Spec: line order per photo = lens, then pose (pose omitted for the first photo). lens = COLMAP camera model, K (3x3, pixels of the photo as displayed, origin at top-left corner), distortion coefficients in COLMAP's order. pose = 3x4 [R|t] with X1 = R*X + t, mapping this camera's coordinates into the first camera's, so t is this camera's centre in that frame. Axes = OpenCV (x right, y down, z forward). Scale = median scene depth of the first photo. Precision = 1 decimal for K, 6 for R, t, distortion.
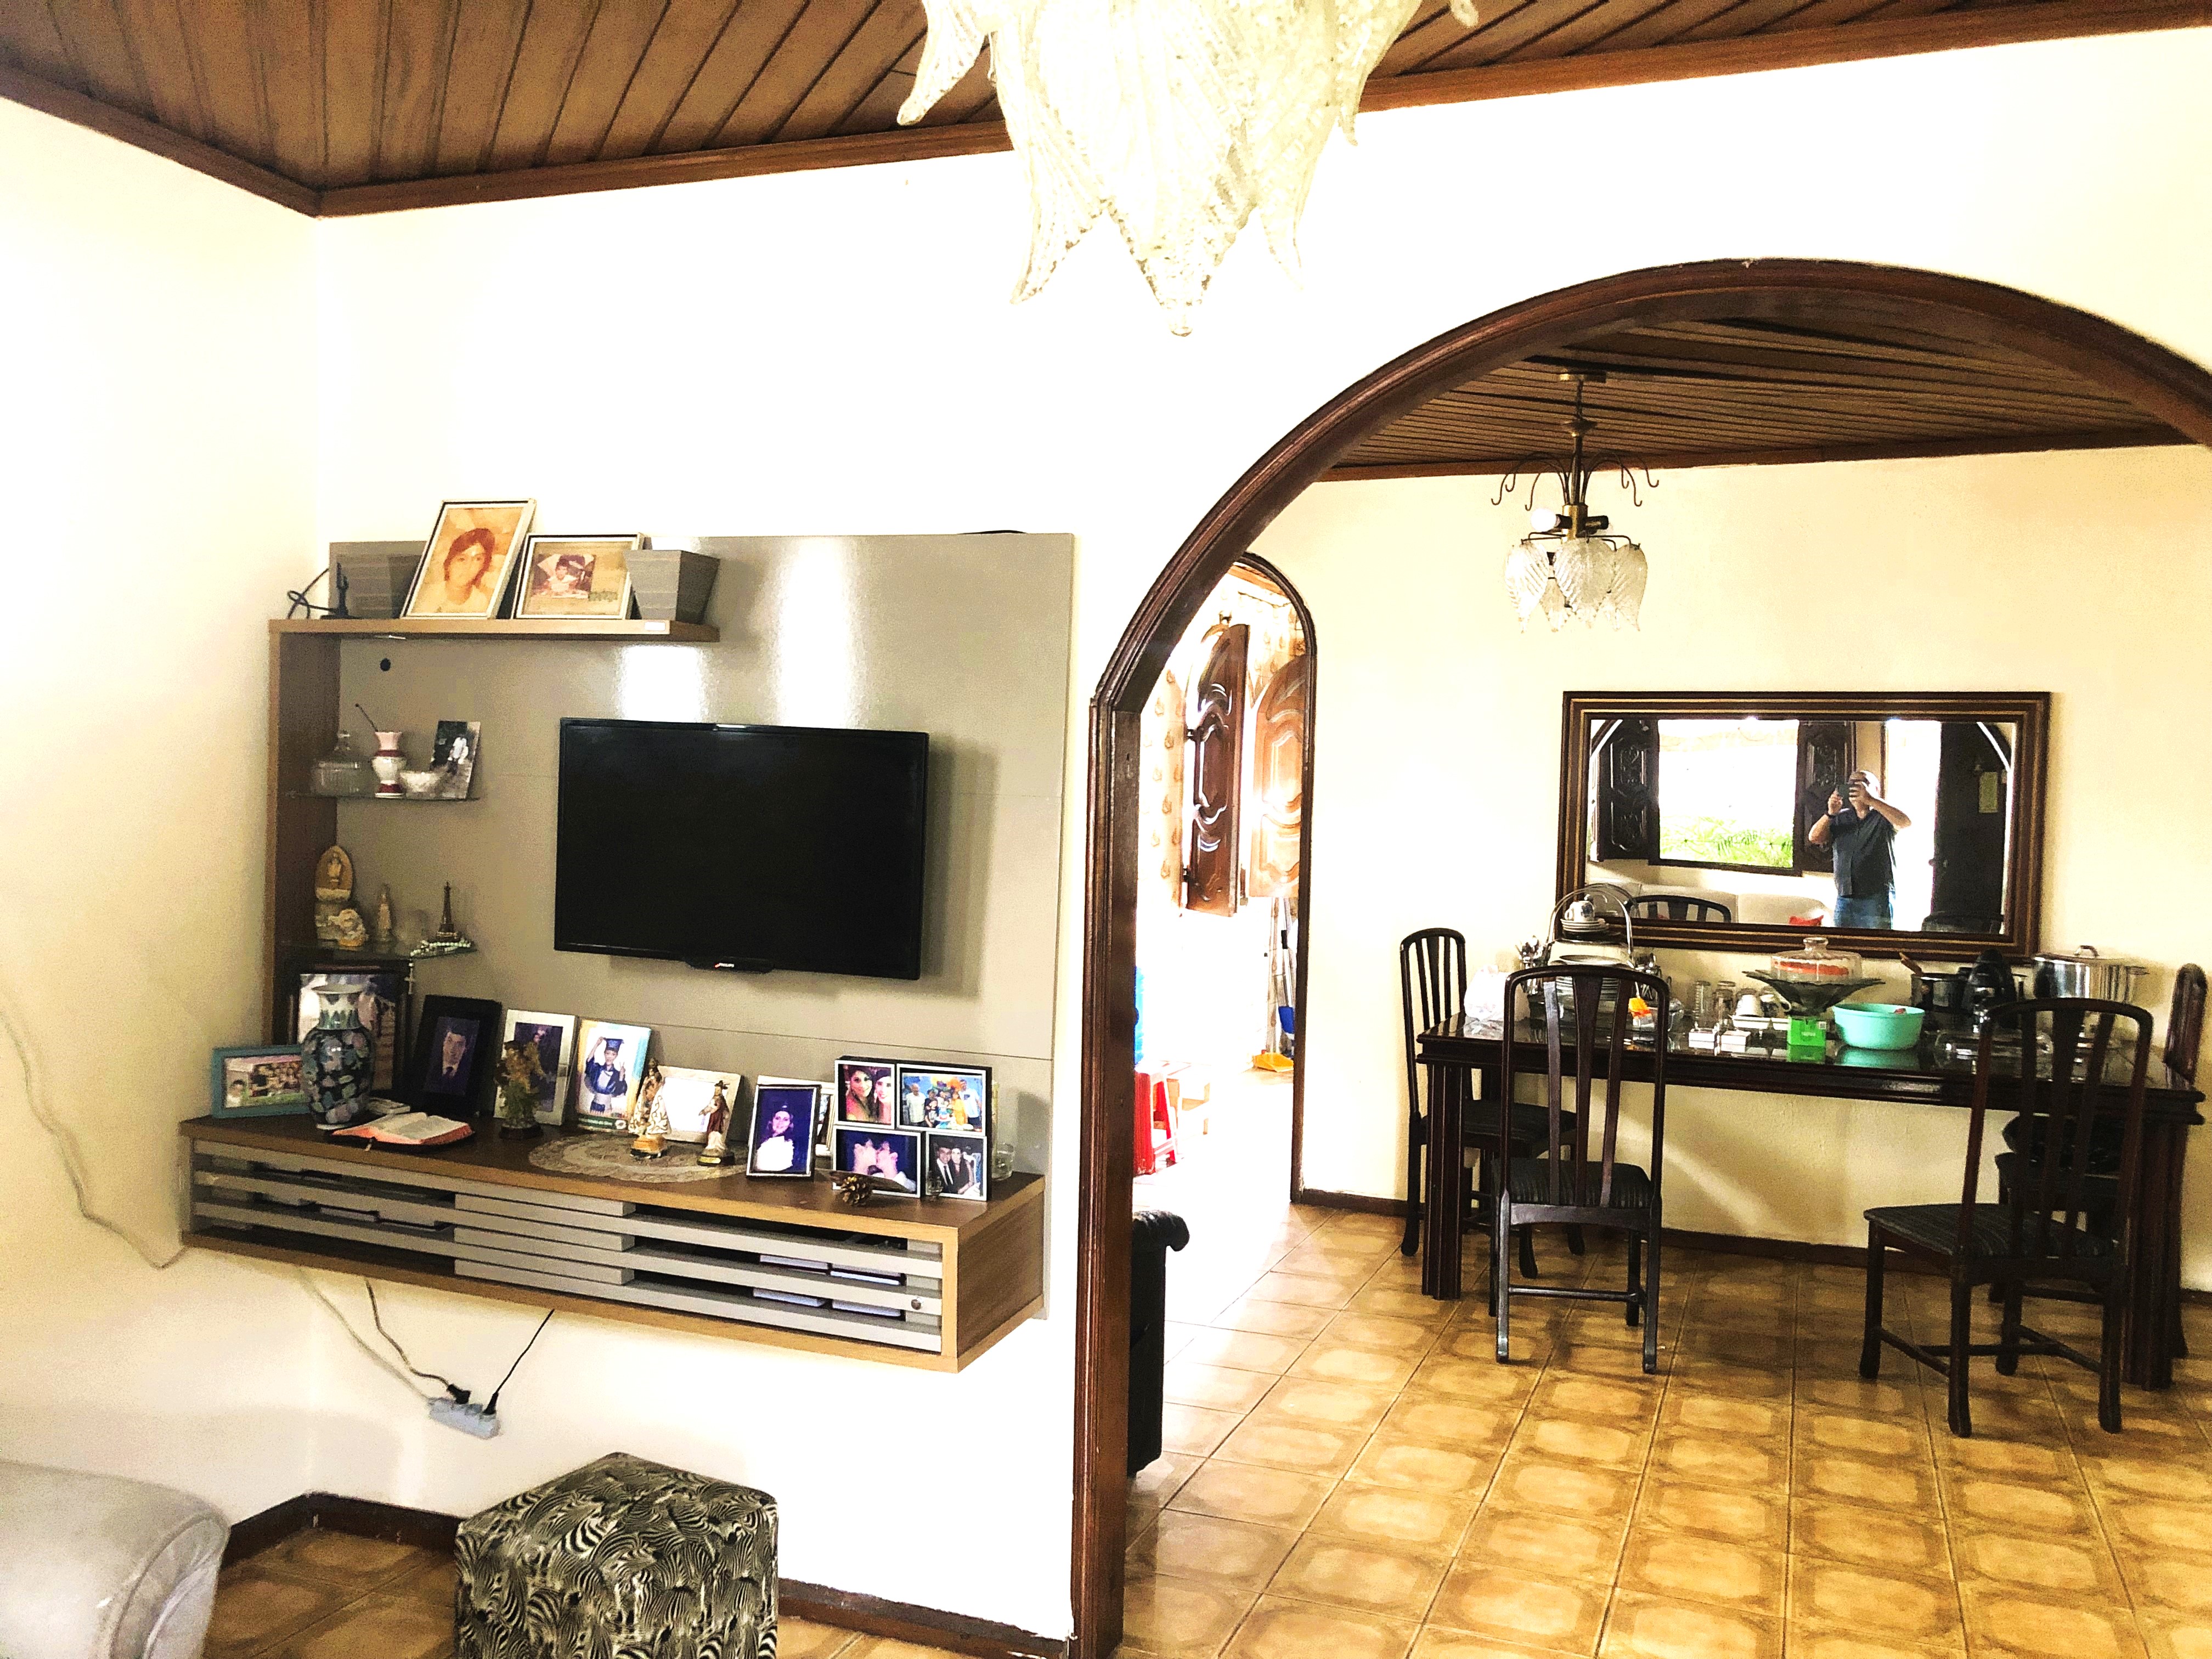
lens RADIAL K [[1806.1, 0, 1142.8], [0, 1806.1, 835.5], [0, 0, 1]] dist [0.034827, -0.042363]
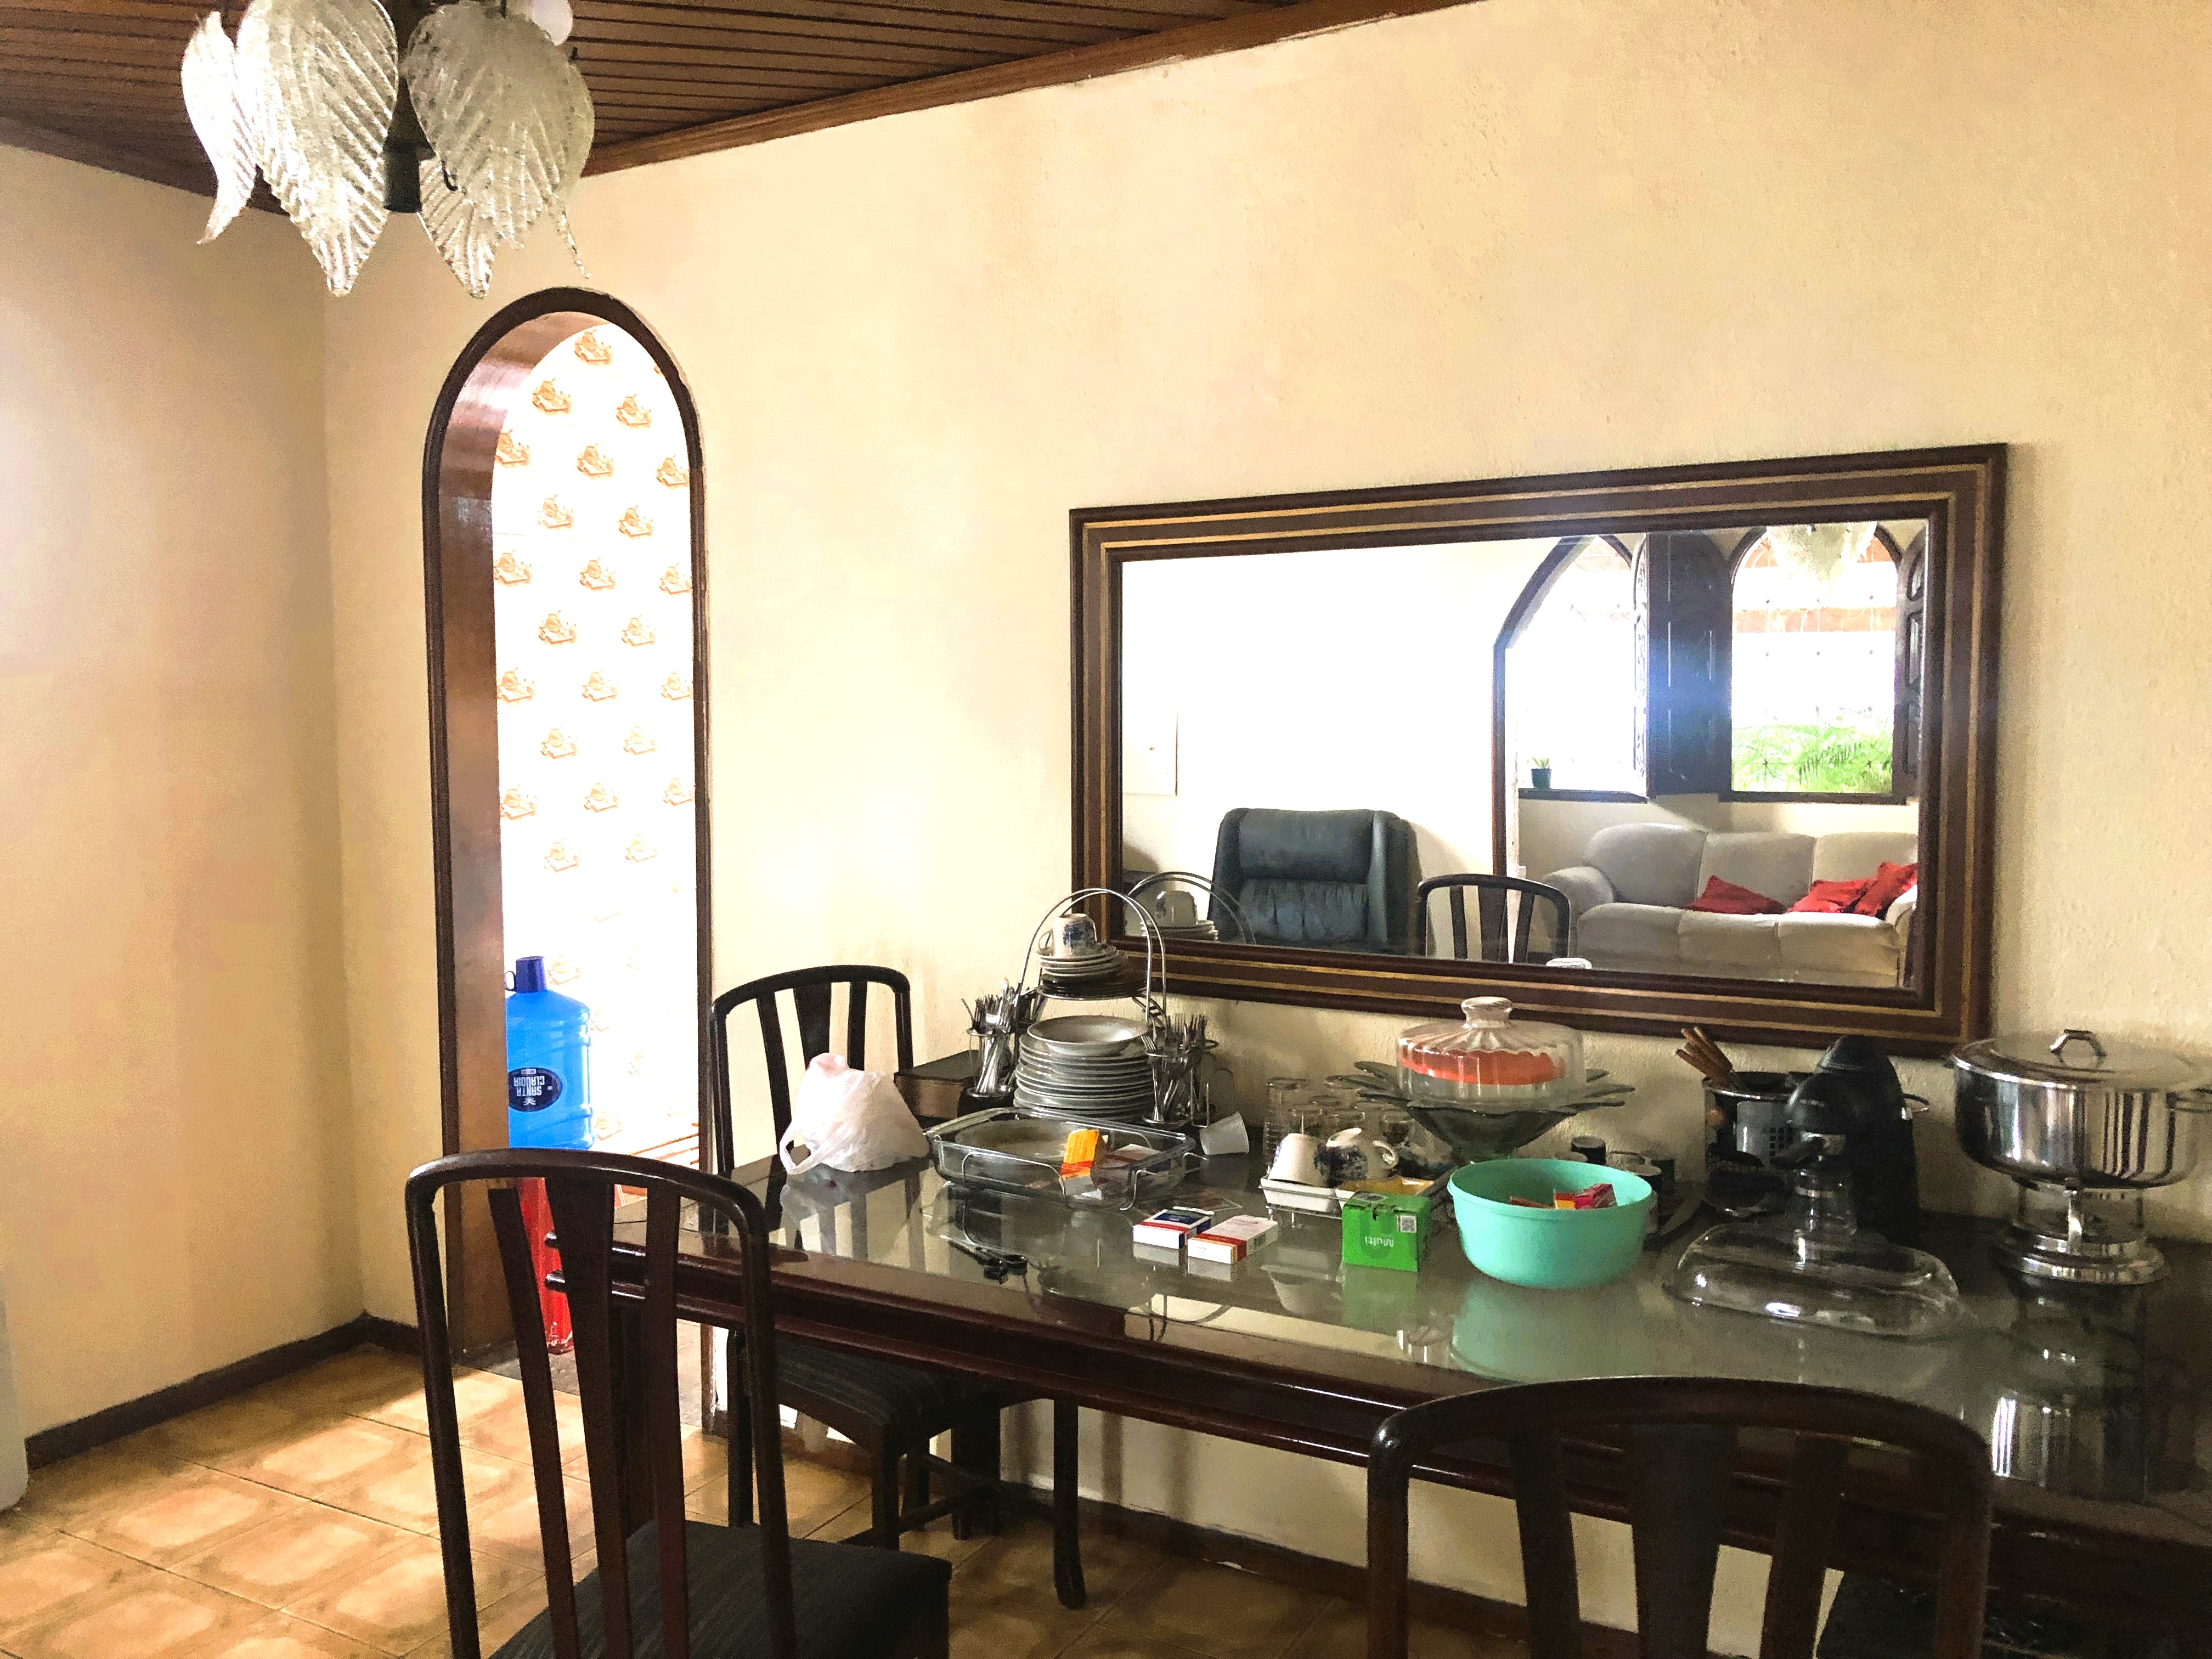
lens RADIAL K [[1806.1, 0, 1098.8], [0, 1806.1, 843.2], [0, 0, 1]] dist [0.034827, -0.042363]
pose [[0.992310, -0.016083, -0.122731, 0.370576], [0.021095, 0.998991, 0.039644, -0.004594], [0.121969, -0.041928, 0.991648, 0.591468]]
